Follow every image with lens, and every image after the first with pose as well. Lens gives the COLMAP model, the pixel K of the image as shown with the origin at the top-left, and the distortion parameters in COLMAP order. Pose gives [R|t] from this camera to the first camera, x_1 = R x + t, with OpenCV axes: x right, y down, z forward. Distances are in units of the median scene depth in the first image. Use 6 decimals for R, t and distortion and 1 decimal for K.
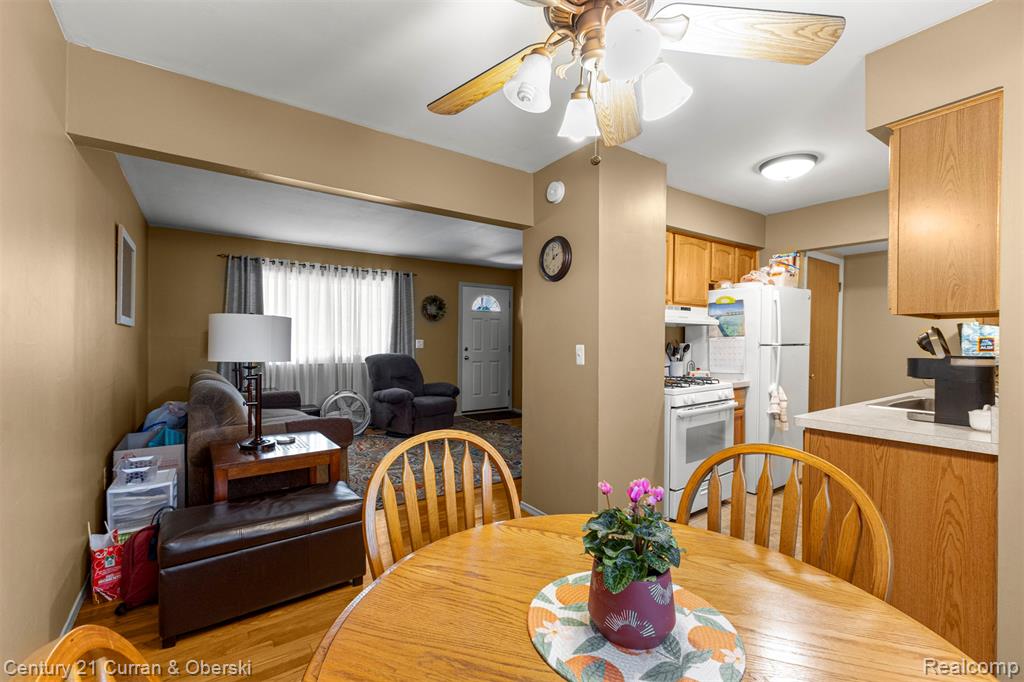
lens RADIAL K [[446.8, 0, 504.8], [0, 446.8, 348.7], [0, 0, 1]] dist [0.020035, -0.004479]
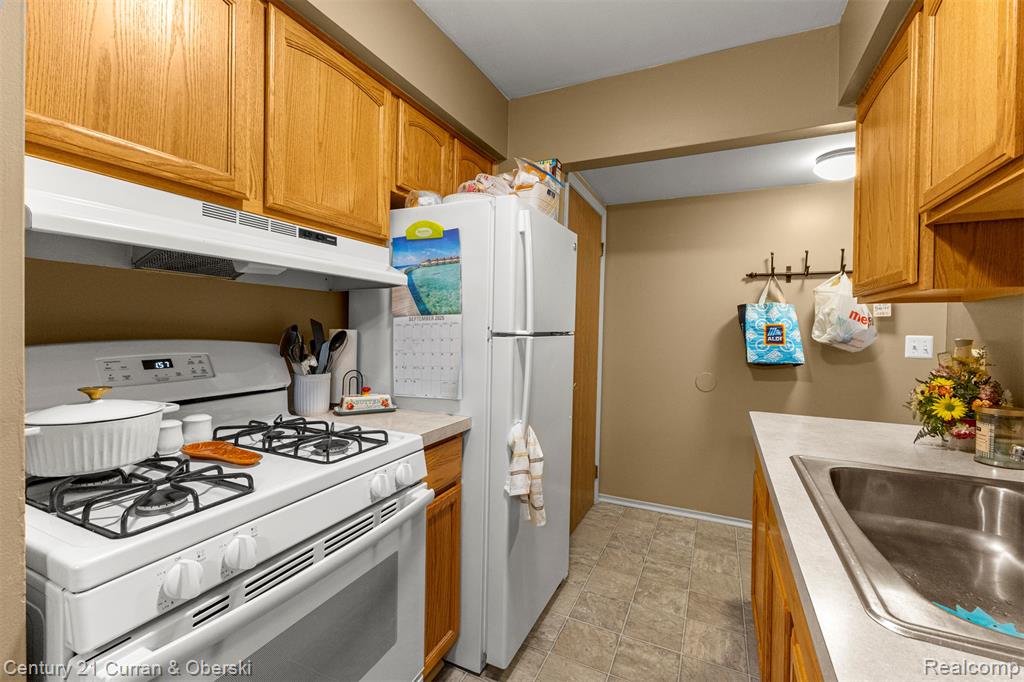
lens RADIAL K [[446.8, 0, 514.2], [0, 446.8, 334.4], [0, 0, 1]] dist [0.020035, -0.004479]
pose [[0.868961, 0.002431, 0.494875, 0.345302], [-0.001702, 0.999997, -0.001924, -0.006616], [-0.494878, 0.000830, 0.868962, 0.568361]]
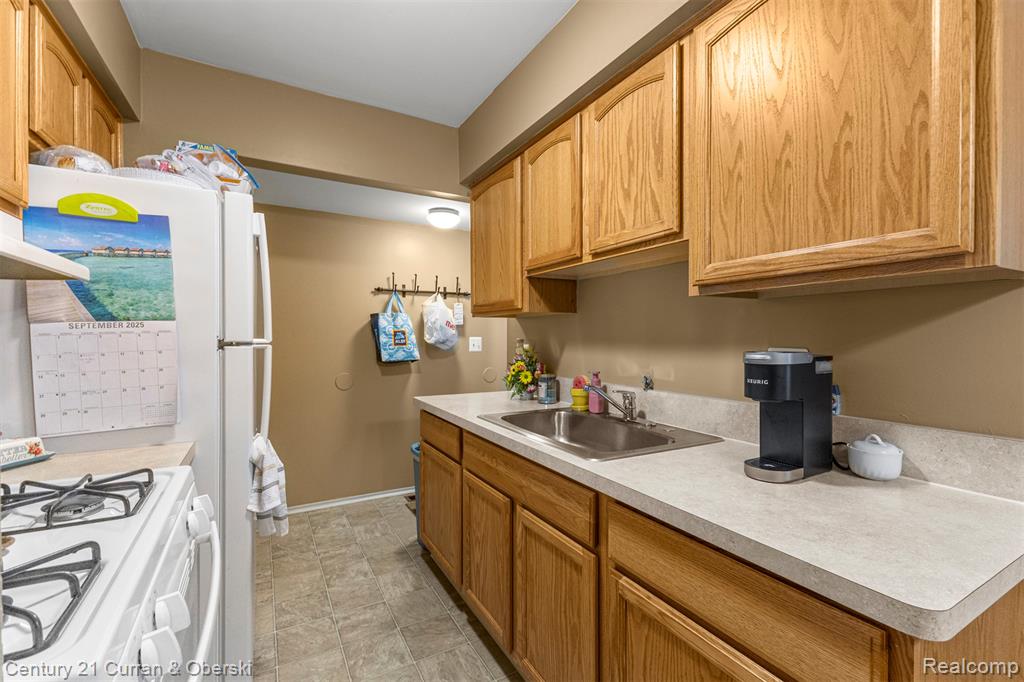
lens RADIAL K [[446.8, 0, 519.4], [0, 446.8, 338.6], [0, 0, 1]] dist [0.020035, -0.004479]
pose [[0.090961, -0.010072, 0.995803, 0.188597], [0.018097, 0.999800, 0.008459, -0.010444], [-0.995690, 0.017252, 0.091125, 0.656988]]
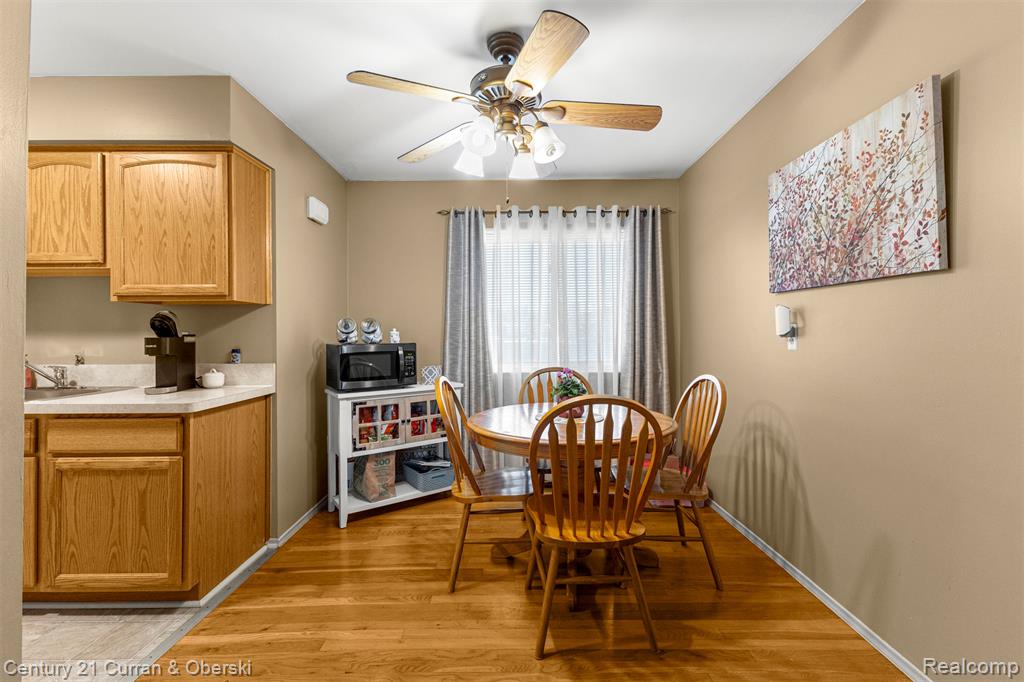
lens RADIAL K [[446.8, 0, 505.8], [0, 446.8, 331.7], [0, 0, 1]] dist [0.020035, -0.004479]
pose [[-0.809344, 0.002616, 0.587330, -0.237162], [0.010465, 0.999896, 0.009968, 0.002354], [-0.587242, 0.014214, -0.809286, 0.737625]]
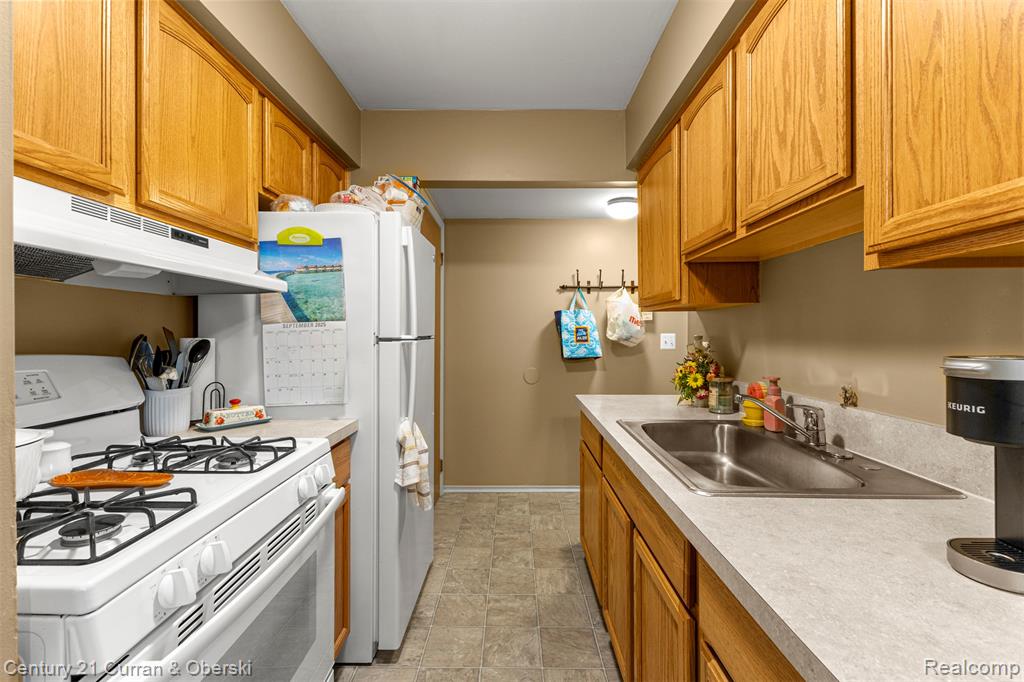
lens RADIAL K [[446.8, 0, 518.5], [0, 446.8, 333.0], [0, 0, 1]] dist [0.020035, -0.004479]
pose [[0.574909, -0.006001, 0.818195, 0.252987], [0.020679, 0.999760, -0.007197, -0.007882], [-0.817956, 0.021057, 0.574895, 0.570400]]
